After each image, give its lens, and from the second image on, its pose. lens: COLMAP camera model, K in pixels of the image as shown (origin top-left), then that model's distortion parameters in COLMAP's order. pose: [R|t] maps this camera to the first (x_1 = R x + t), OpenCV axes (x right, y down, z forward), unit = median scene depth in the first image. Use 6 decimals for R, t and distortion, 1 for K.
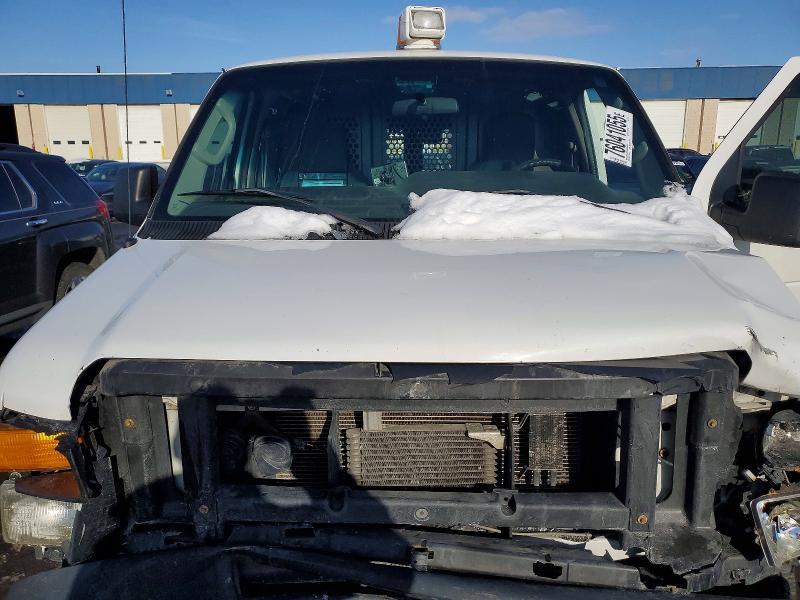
lens RADIAL K [[602.2, 0, 400.0], [0, 602.2, 300.0], [0, 0, 1]] dist [0.001802, 0.001660]
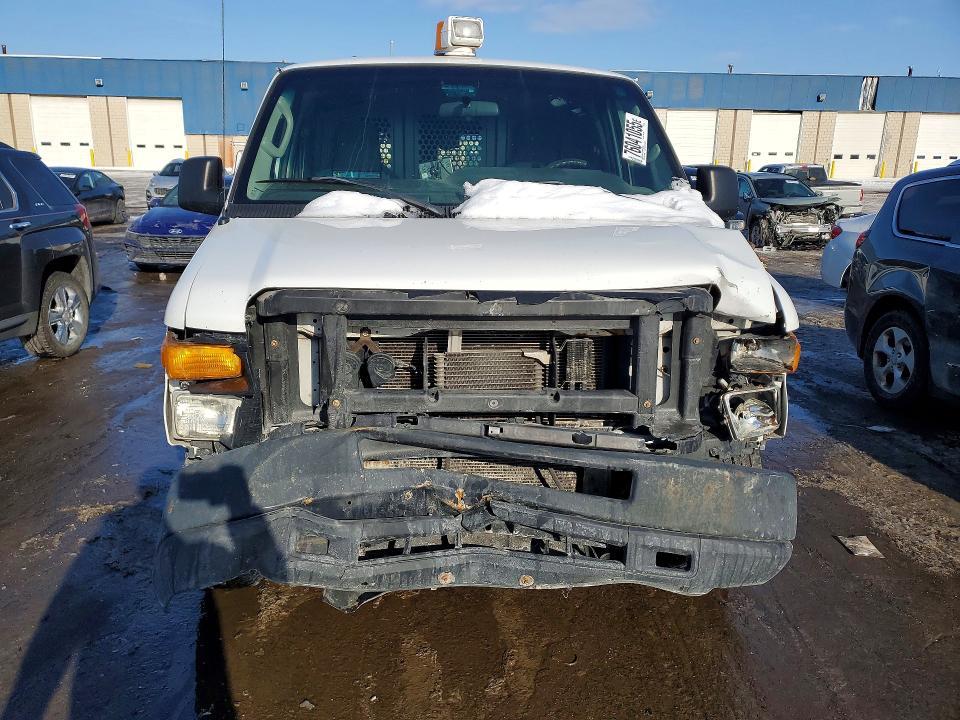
lens RADIAL K [[983.8, 0, 393.9], [0, 983.8, 453.0], [0, 0, 1]] dist [0.098683, -0.280575]
pose [[0.995614, -0.004459, 0.093454, -0.329242], [0.002288, 0.999725, 0.023324, 0.333492], [-0.093532, -0.023007, 0.995350, -1.016190]]
